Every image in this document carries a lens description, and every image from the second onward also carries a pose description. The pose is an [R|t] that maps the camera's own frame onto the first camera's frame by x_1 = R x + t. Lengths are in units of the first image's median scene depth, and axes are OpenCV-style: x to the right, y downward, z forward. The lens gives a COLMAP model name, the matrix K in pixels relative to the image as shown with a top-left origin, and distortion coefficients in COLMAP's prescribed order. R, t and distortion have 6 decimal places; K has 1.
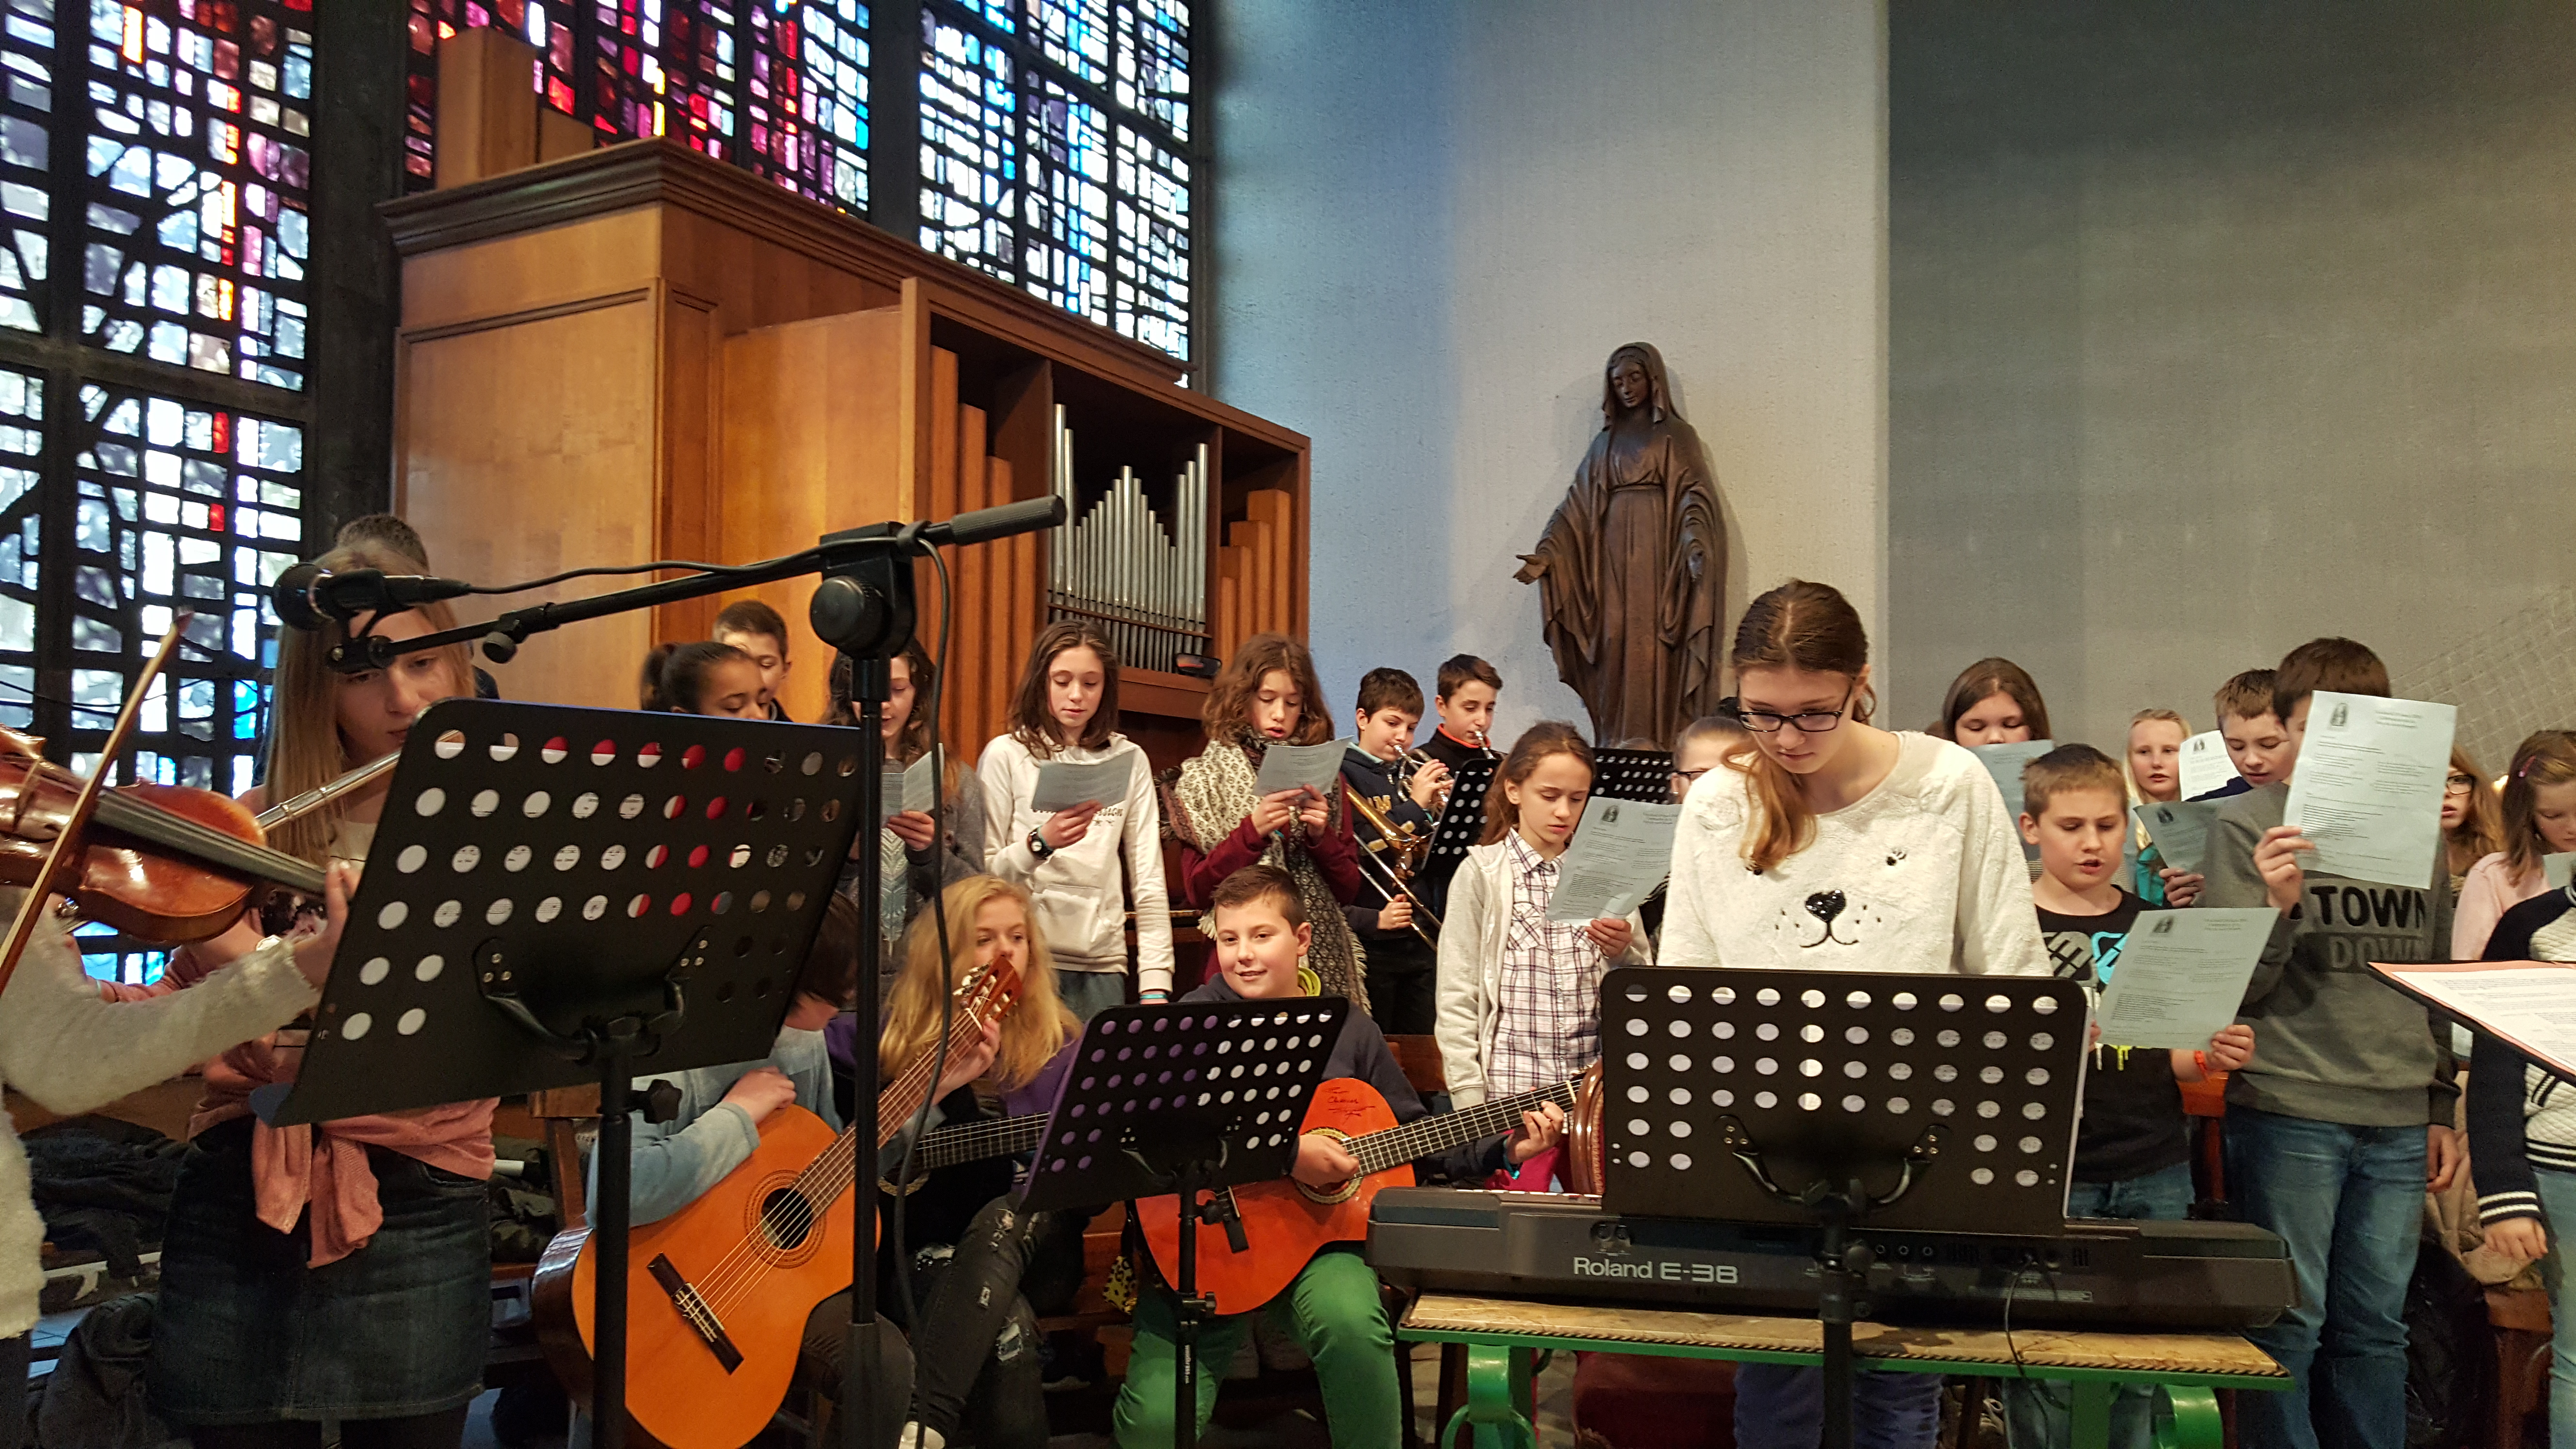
lens RADIAL K [[1914.1, 0, 1256.2], [0, 1914.1, 783.6], [0, 0, 1]] dist [0.116771, -0.168546]
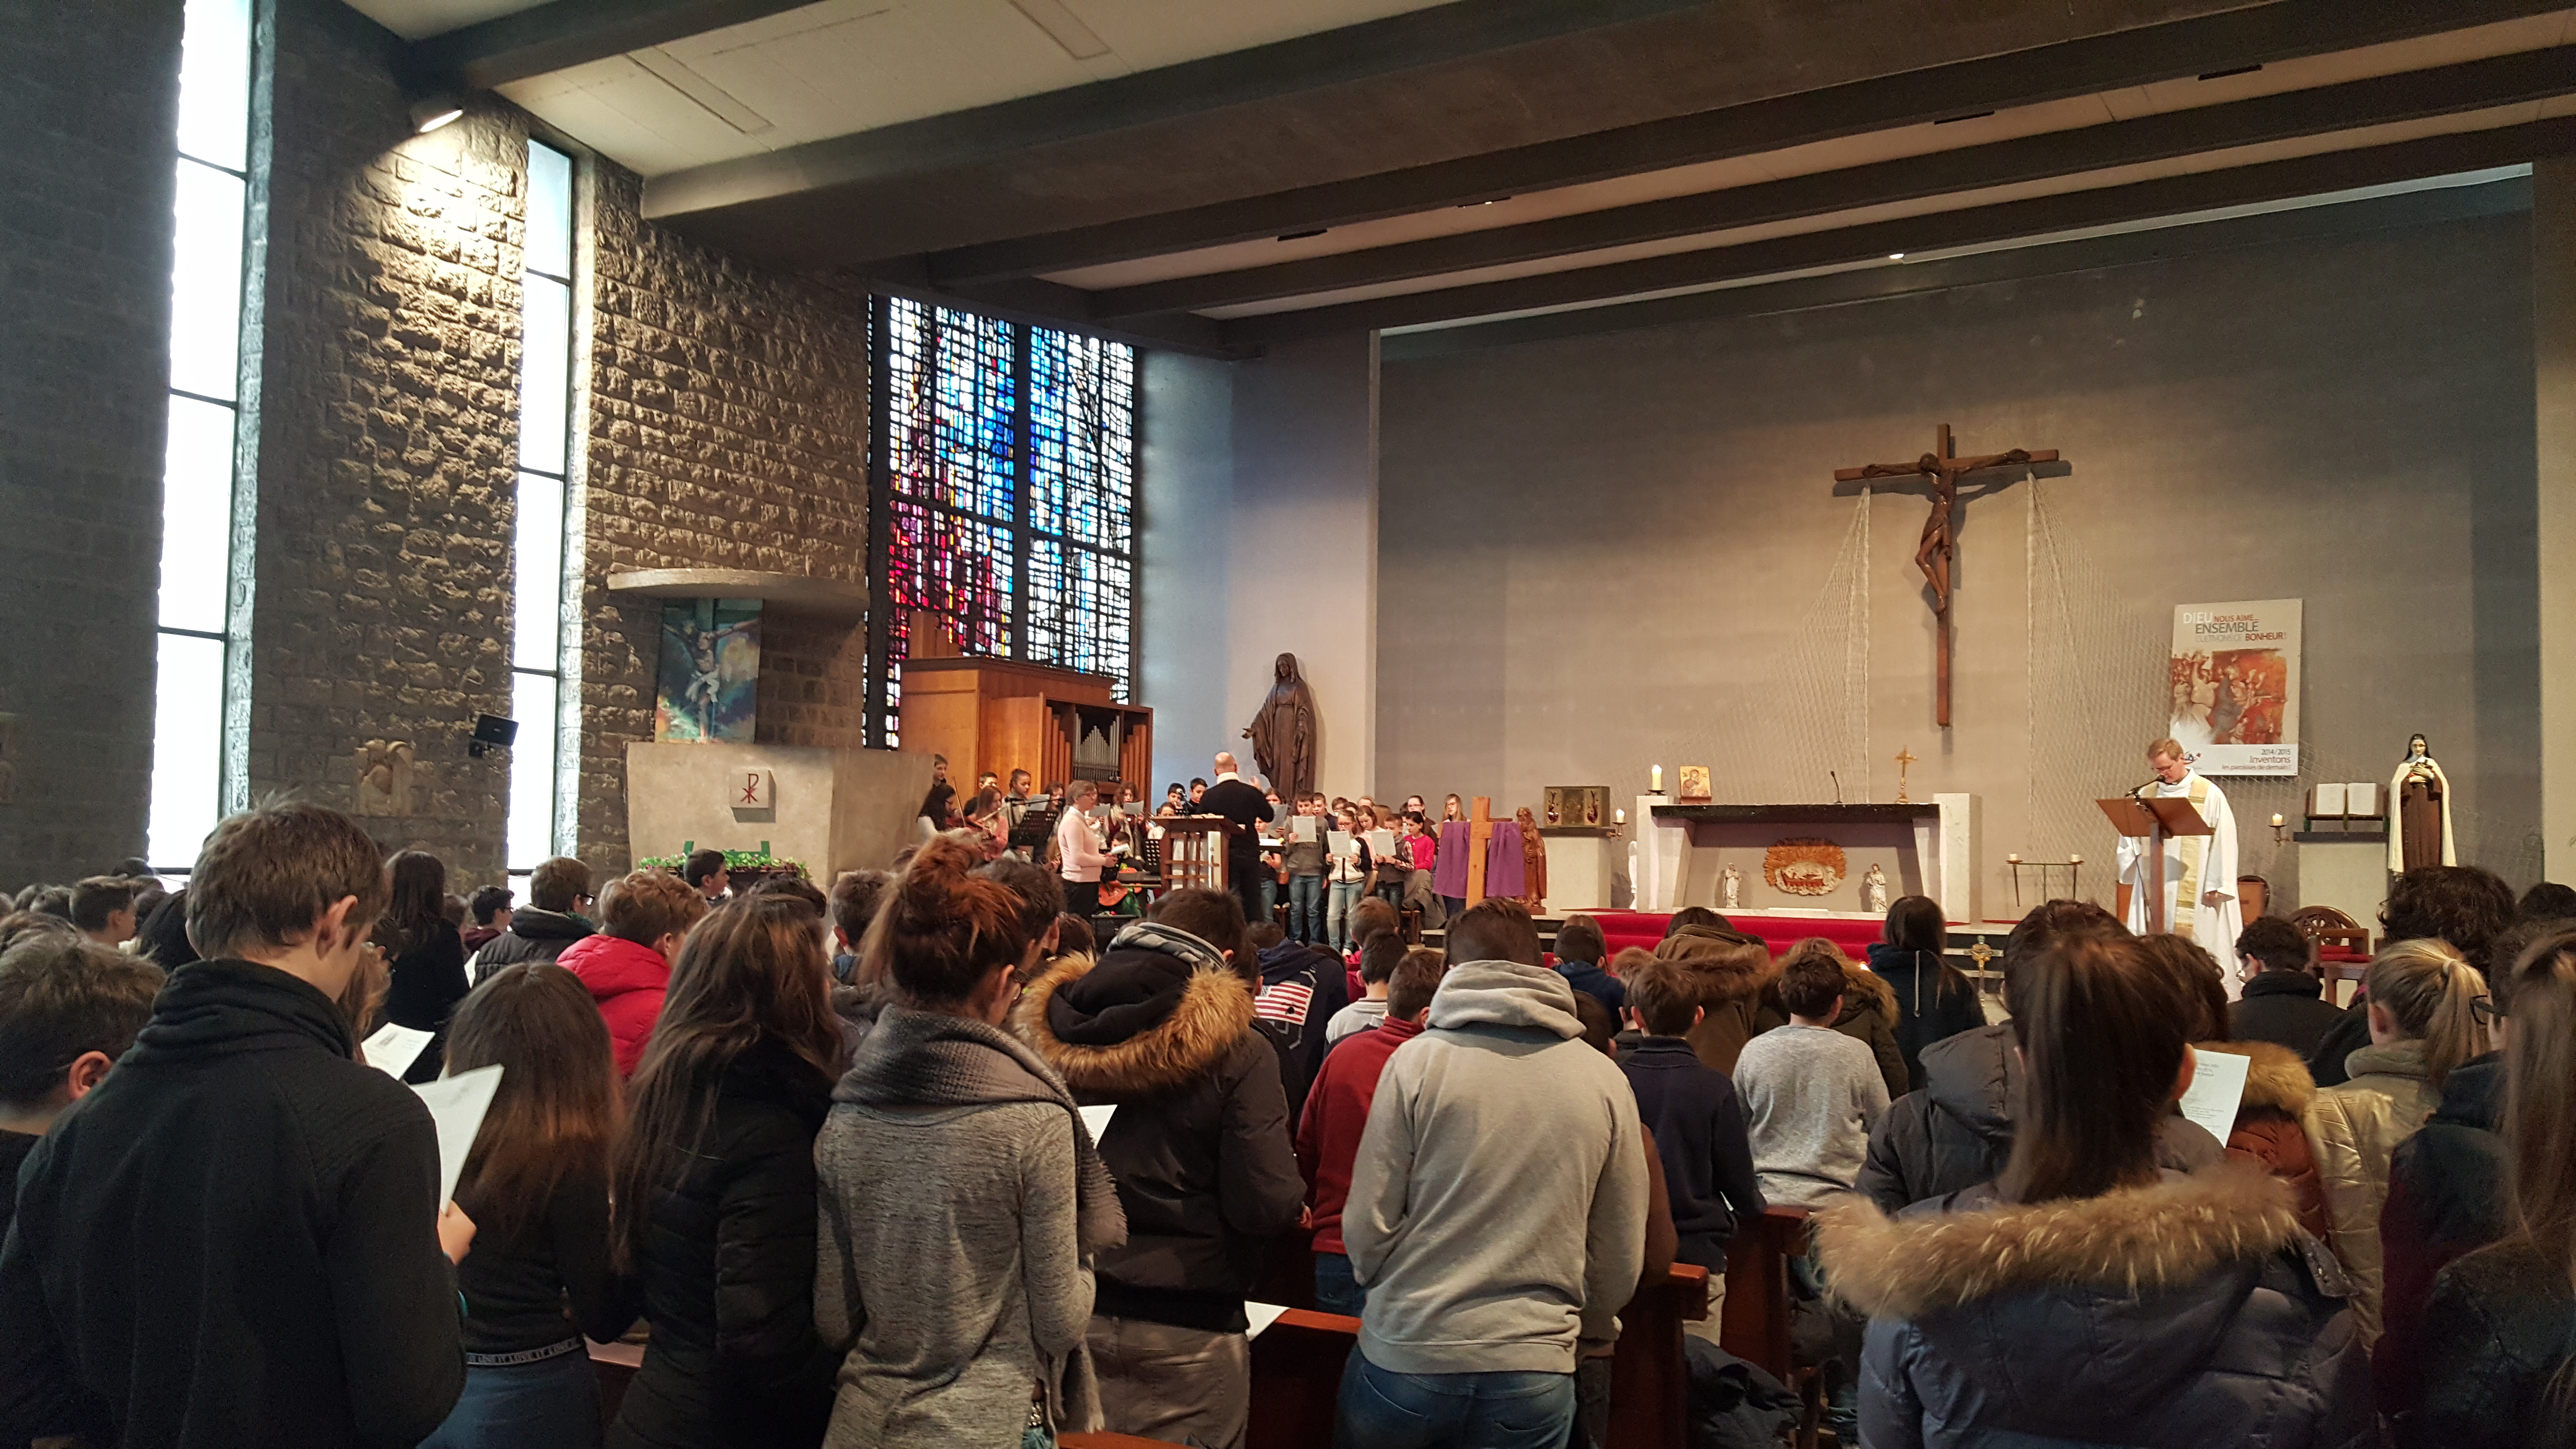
lens RADIAL K [[1914.1, 0, 1308.8], [0, 1914.1, 791.0], [0, 0, 1]] dist [0.116771, -0.168546]
pose [[0.999822, 0.004706, 0.018269, 0.175746], [-0.004638, 0.999982, -0.003773, -0.018504], [-0.018286, 0.003687, 0.999826, -1.707736]]
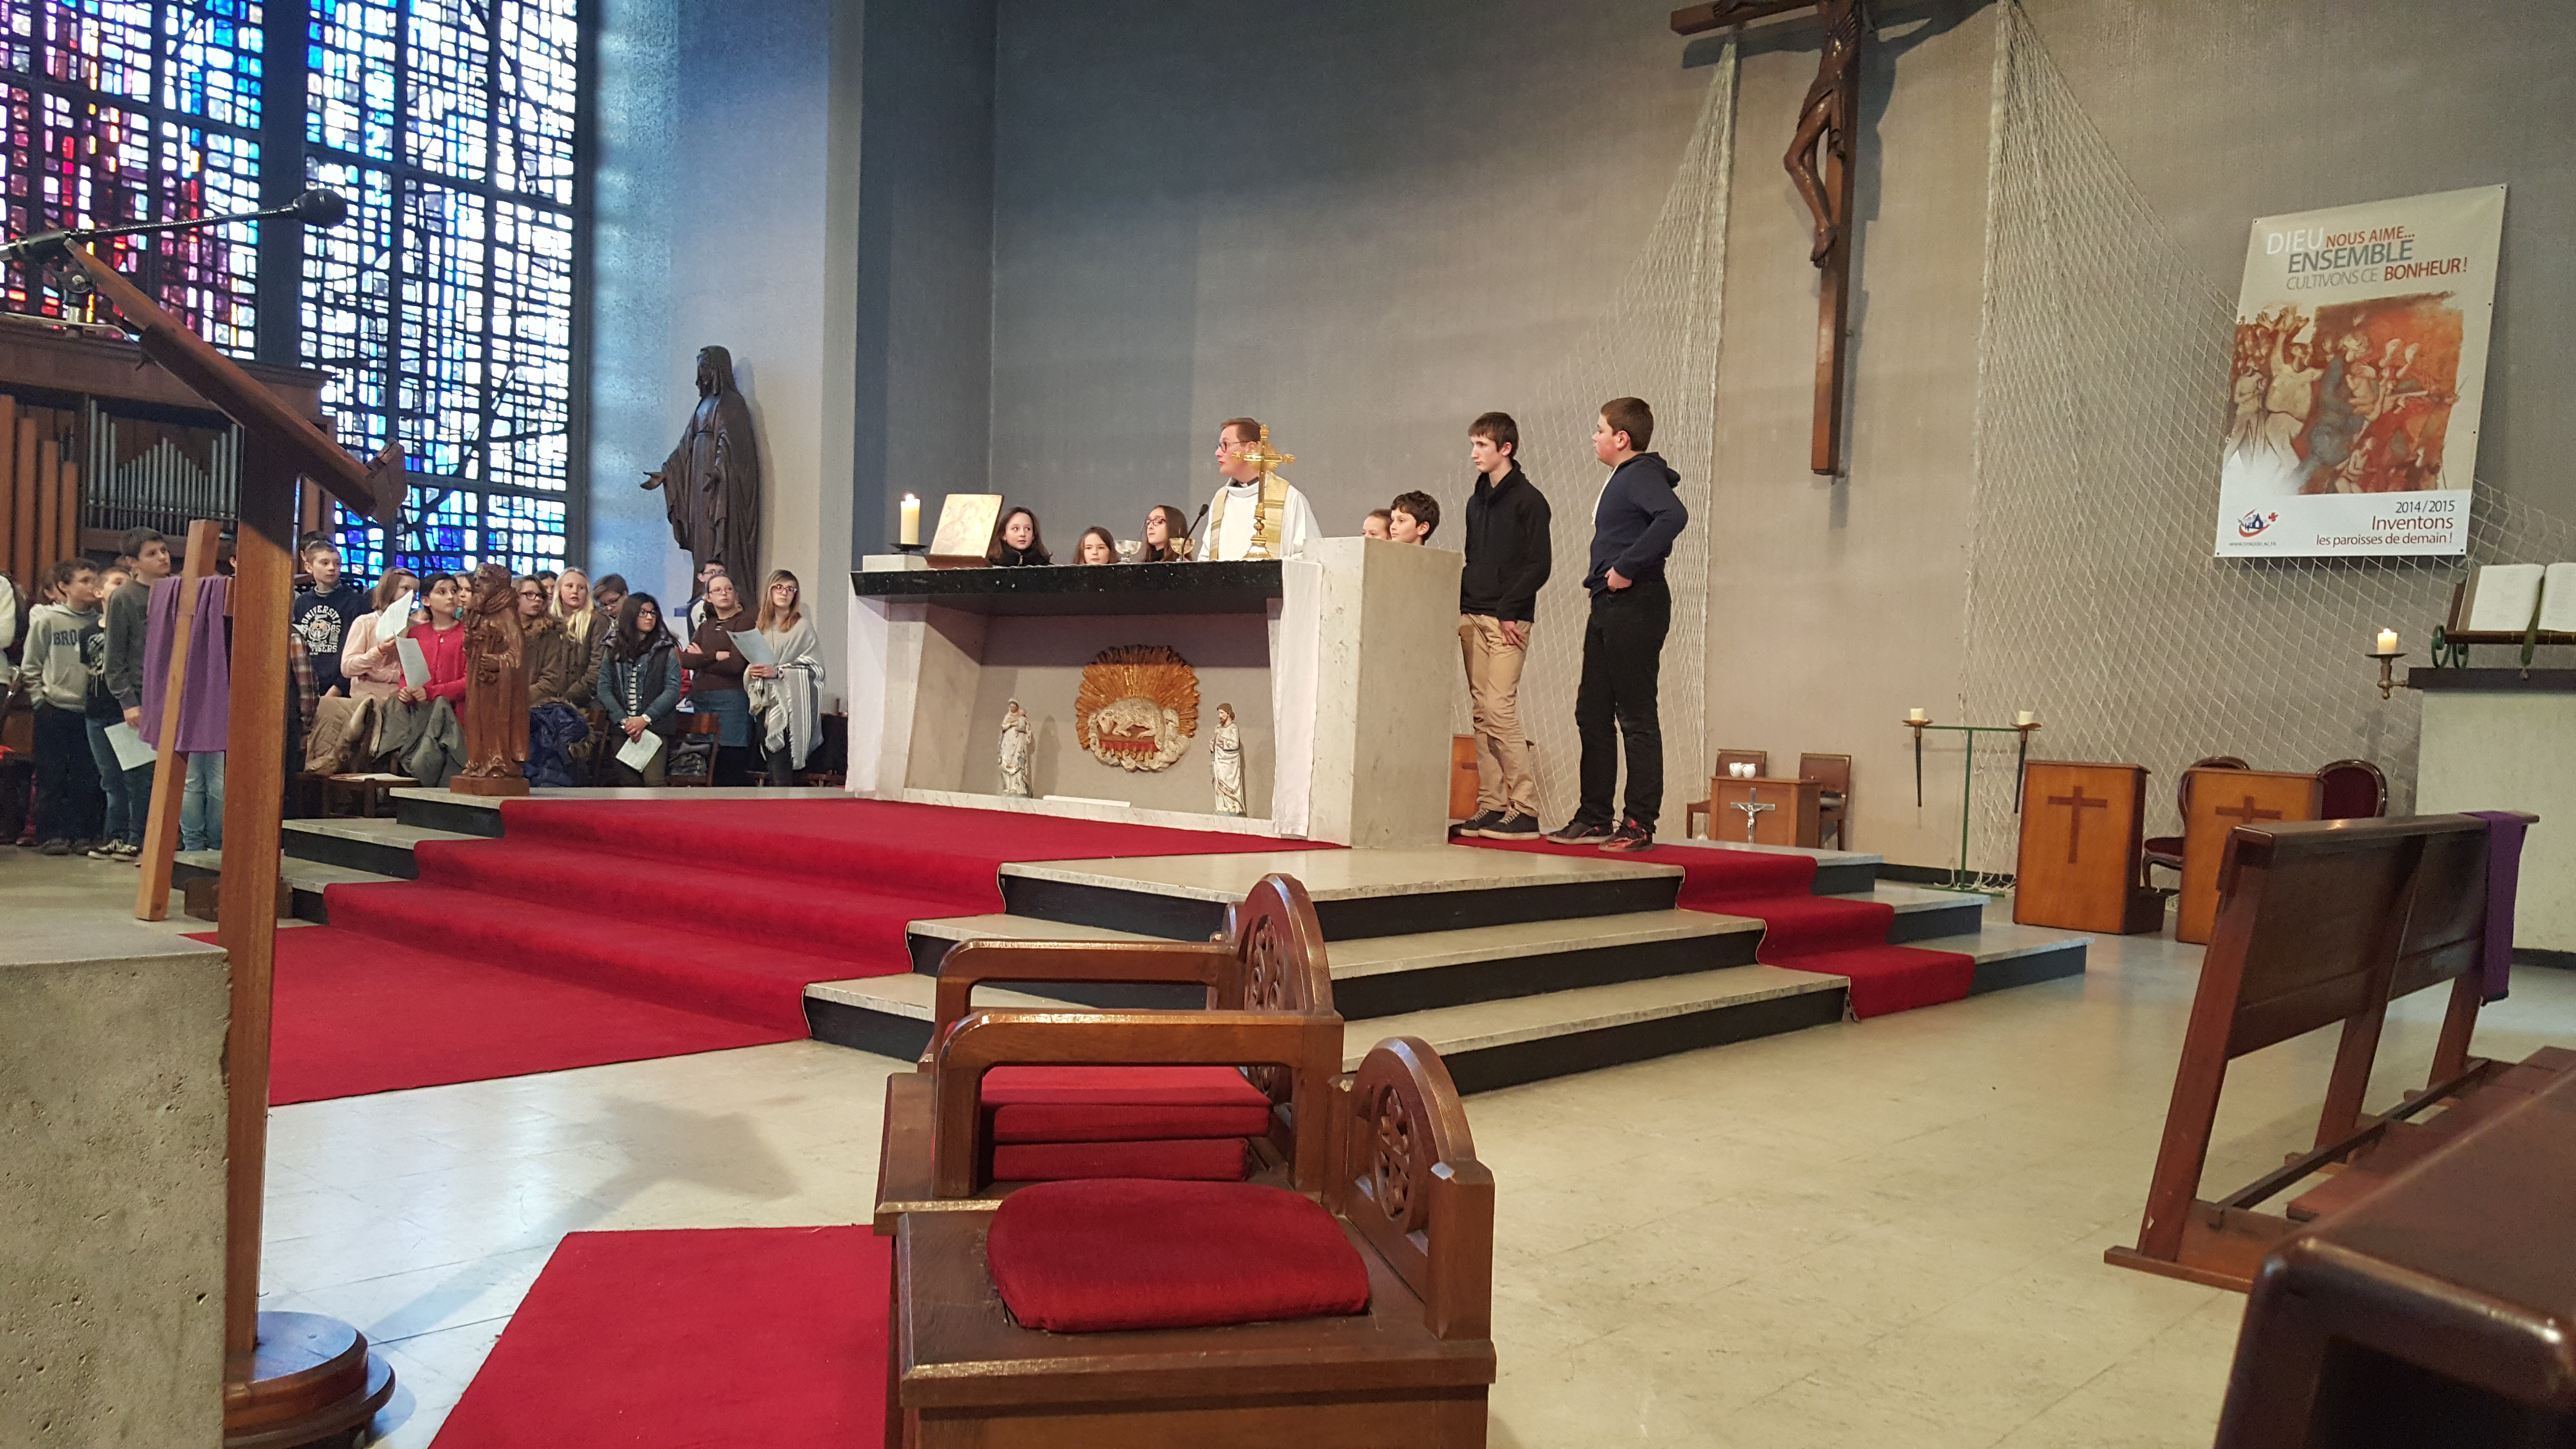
lens RADIAL K [[1982.1, 0, 1292.6], [0, 1982.1, 764.4], [0, 0, 1]] dist [0.035839, -0.024590]
pose [[0.980196, 0.036229, -0.194688, 1.017272], [-0.025099, 0.997923, 0.059333, 0.019583], [0.196433, -0.053272, 0.979069, -0.594936]]
